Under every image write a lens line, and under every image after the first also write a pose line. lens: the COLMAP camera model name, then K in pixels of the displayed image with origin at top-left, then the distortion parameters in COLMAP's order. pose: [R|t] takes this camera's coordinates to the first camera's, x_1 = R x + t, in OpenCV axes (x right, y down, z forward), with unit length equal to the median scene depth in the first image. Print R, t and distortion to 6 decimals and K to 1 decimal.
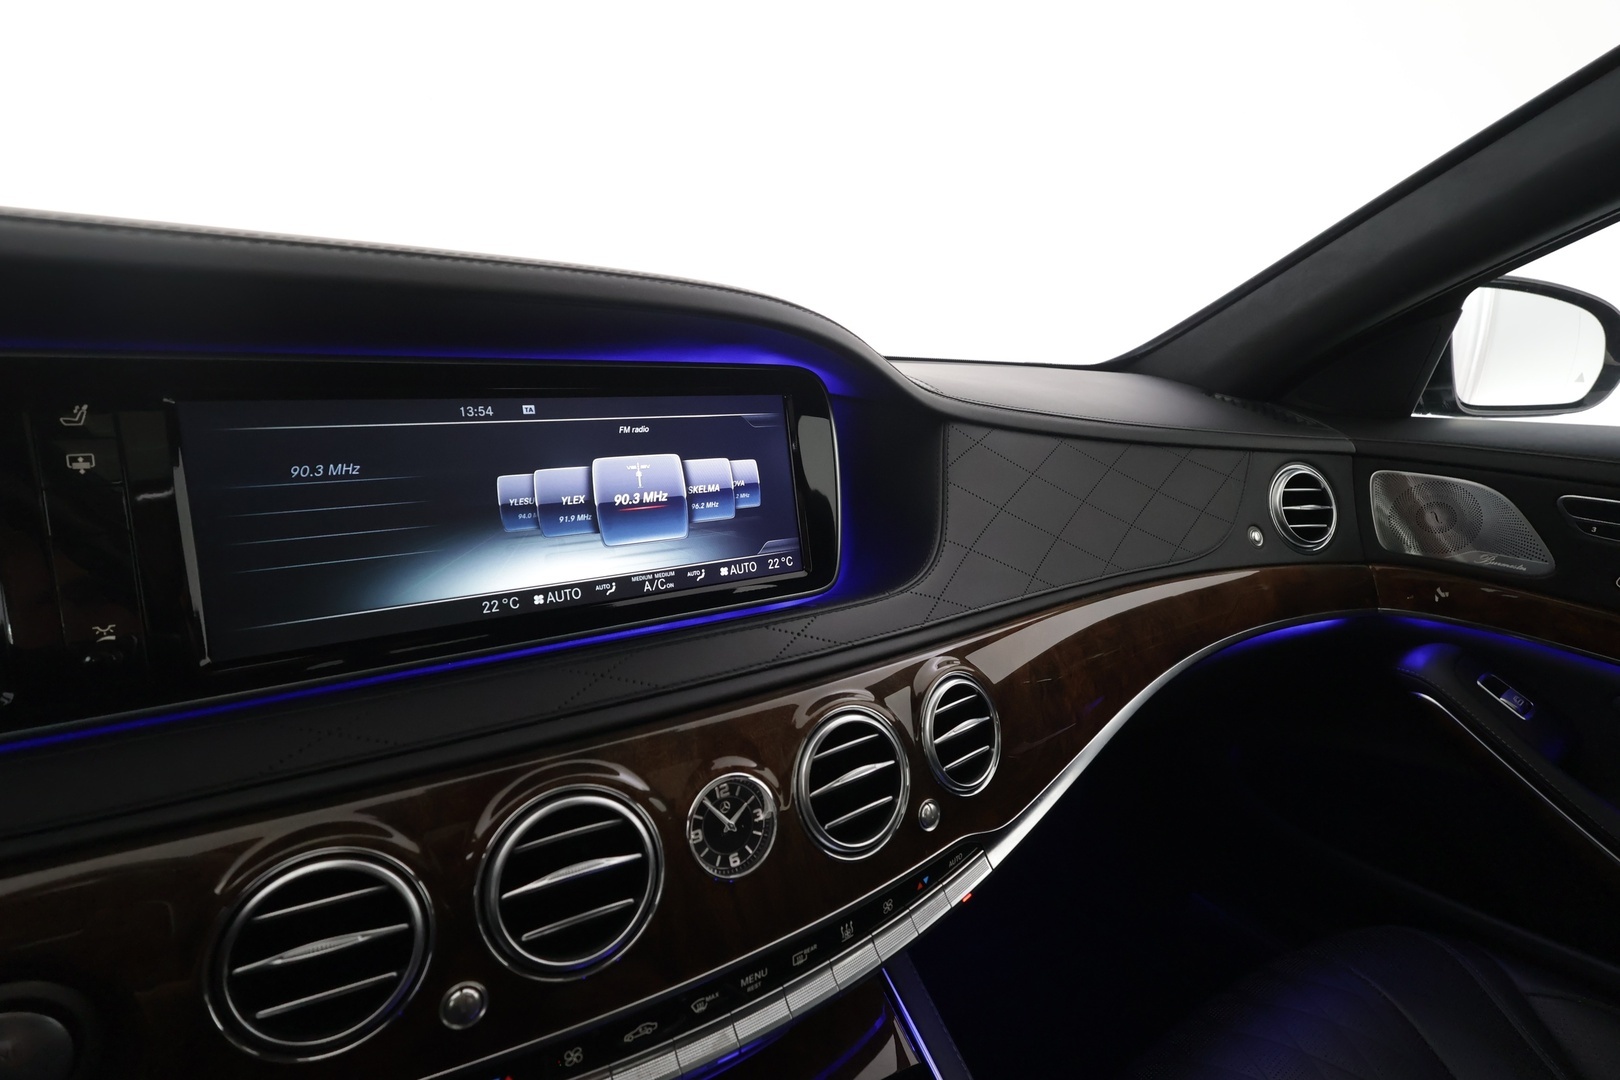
lens RADIAL K [[754.5, 0, 808.4], [0, 754.5, 539.1], [0, 0, 1]] dist [0.000199, 0.002103]
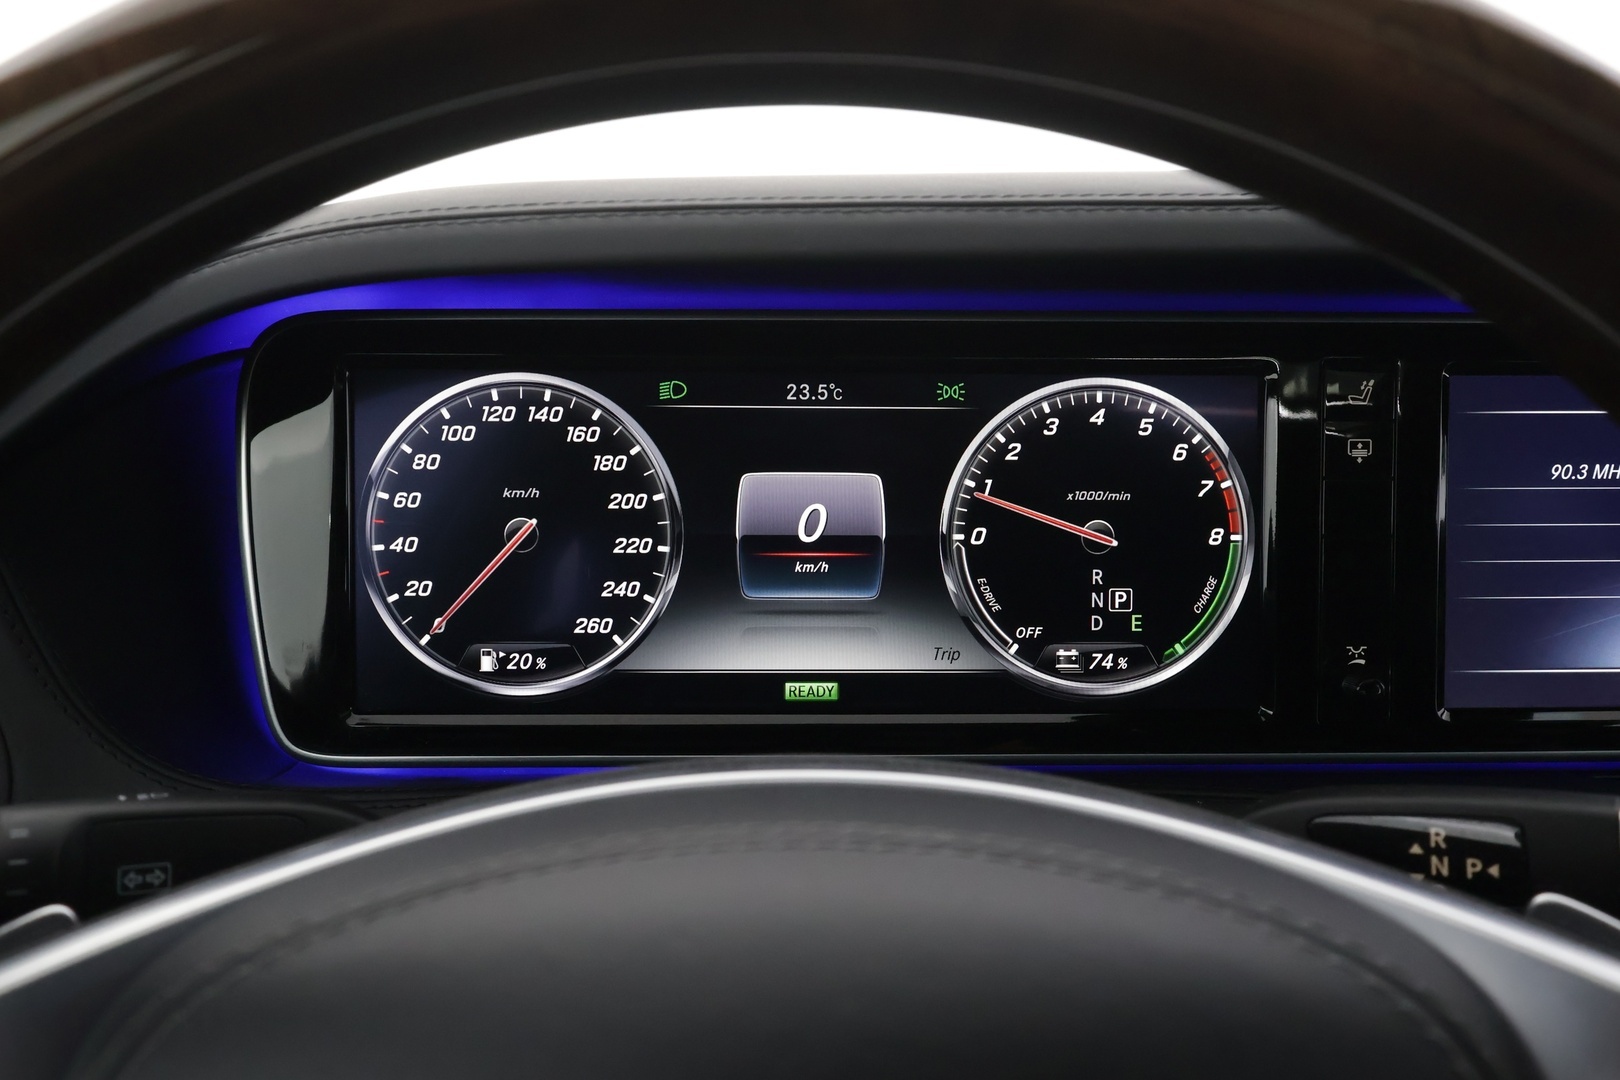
lens RADIAL K [[1262.3, 0, 806.1], [0, 1262.3, 538.1], [0, 0, 1]] dist [-0.001967, 0.009071]
pose [[0.855175, 0.127735, -0.502353, -0.599395], [-0.111130, 0.991806, 0.063009, -0.018401], [0.506286, 0.001943, 0.862364, -0.397104]]
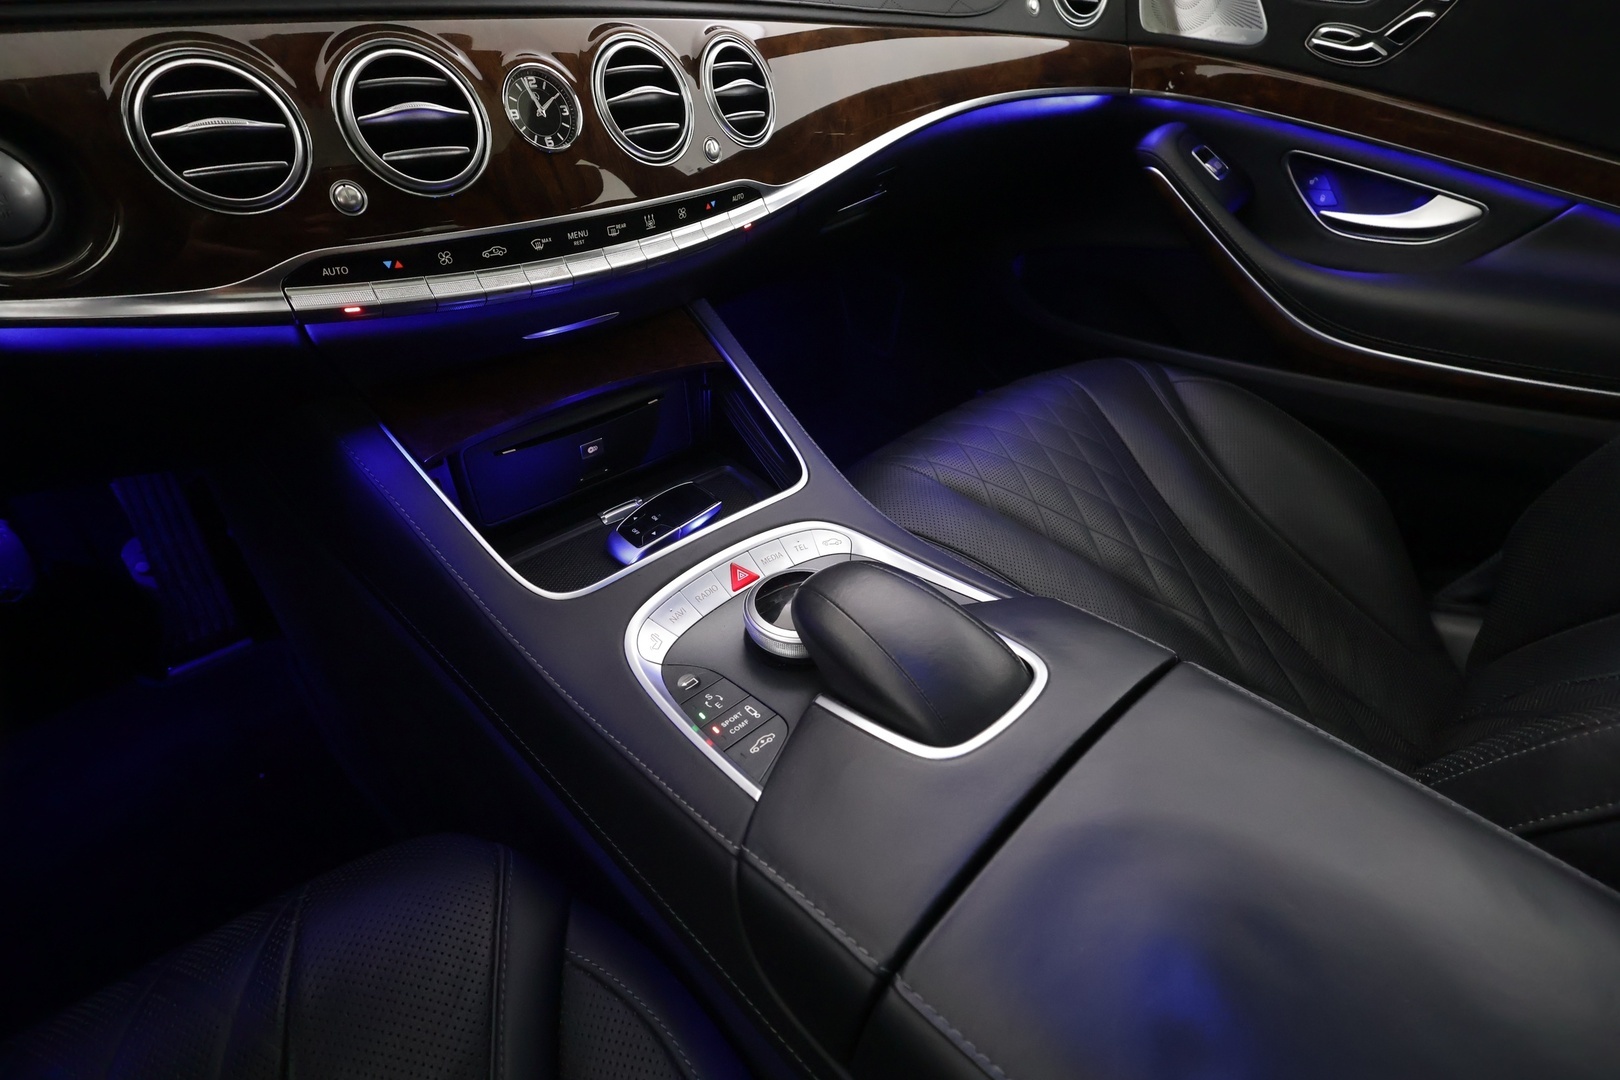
lens RADIAL K [[754.5, 0, 812.2], [0, 754.5, 538.0], [0, 0, 1]] dist [0.000199, 0.002103]
pose [[0.983835, -0.095534, 0.151468, 0.069400], [0.025263, 0.911399, 0.410749, 0.433088], [-0.177289, -0.400282, 0.899079, -0.421006]]
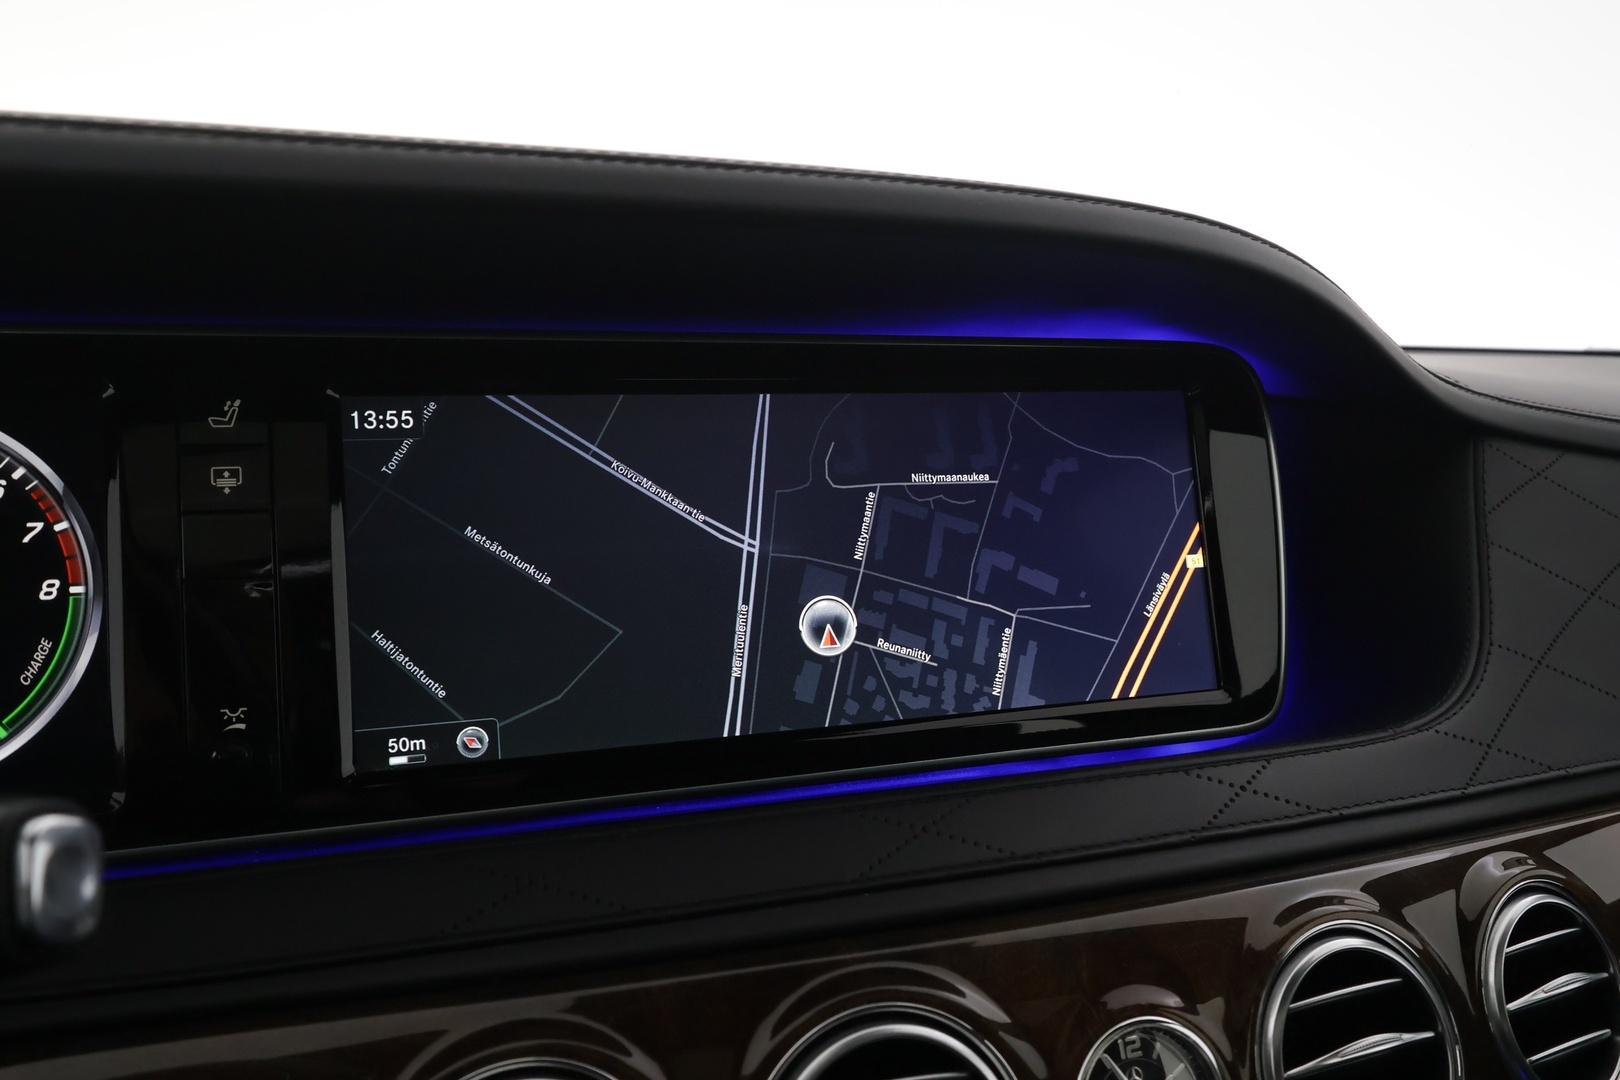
lens RADIAL K [[1262.3, 0, 808.8], [0, 1262.3, 539.2], [0, 0, 1]] dist [-0.001967, 0.009071]
pose [[0.972106, 0.008752, -0.234380, -0.108257], [-0.034673, 0.993686, -0.106705, 0.051205], [0.231966, 0.111855, 0.966271, -0.021683]]
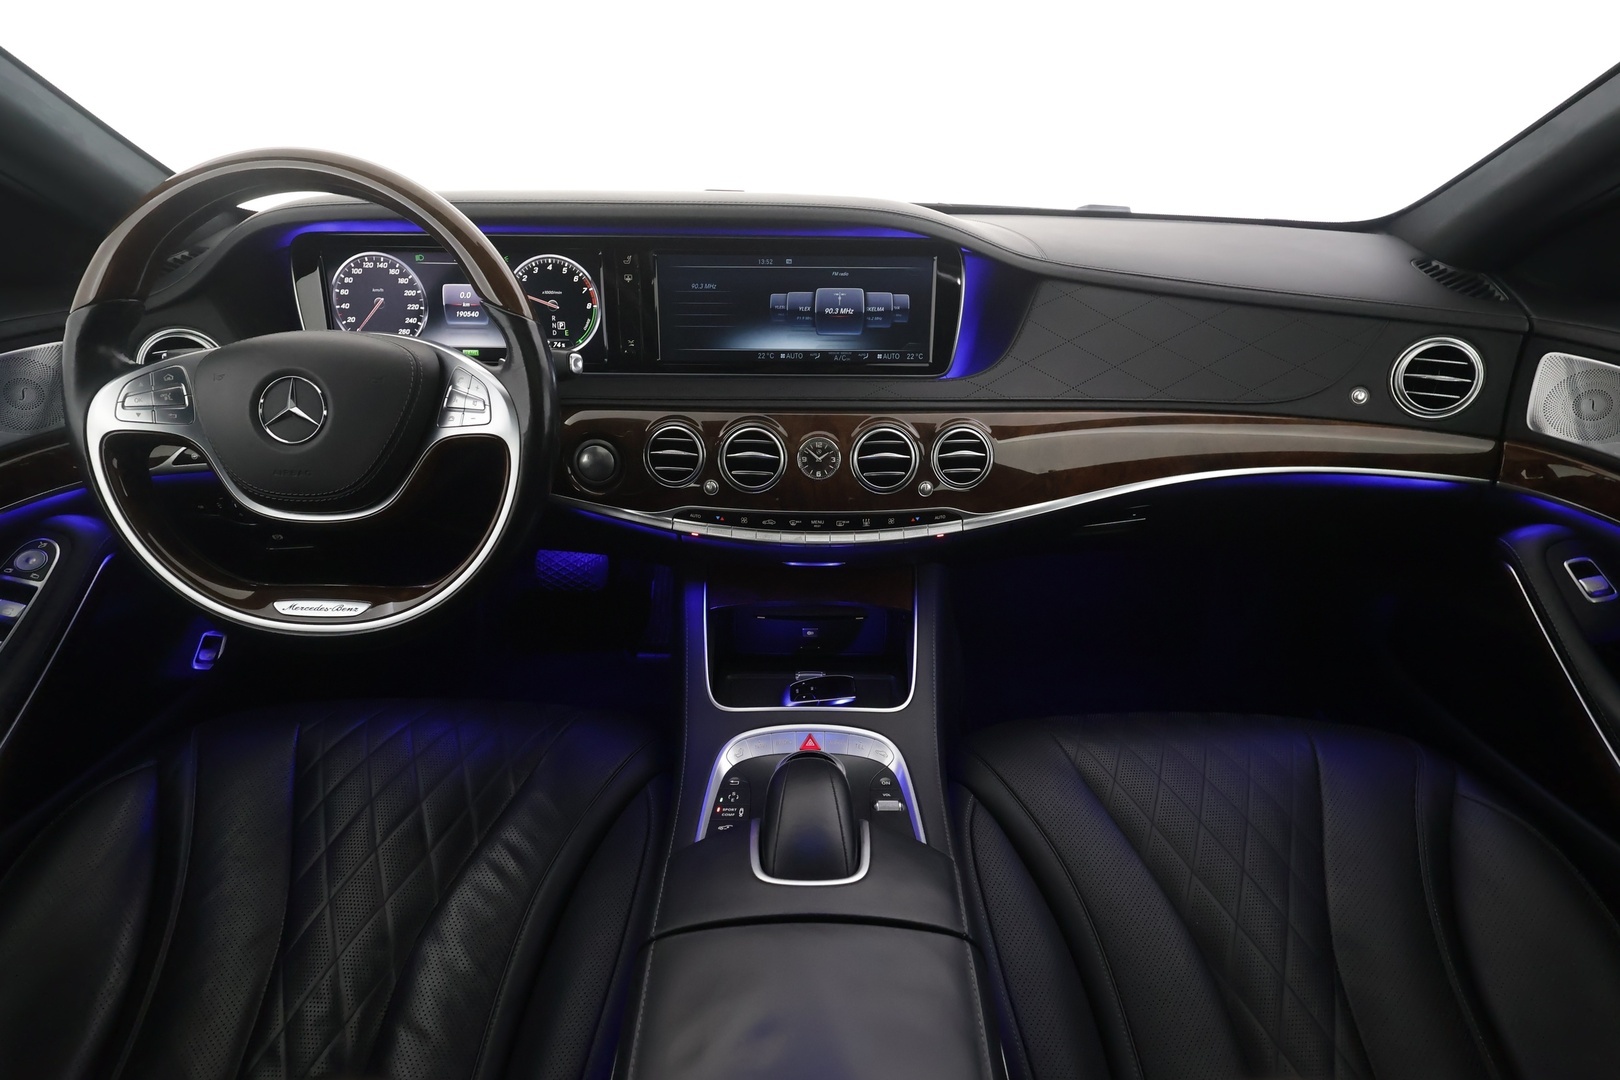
lens RADIAL K [[754.5, 0, 817.2], [0, 754.5, 537.7], [0, 0, 1]] dist [0.000199, 0.002103]
pose [[0.836926, 0.243615, -0.490108, 0.913381], [-0.118655, 0.954940, 0.272048, -0.021232], [0.534299, -0.169530, 0.828121, -0.818123]]
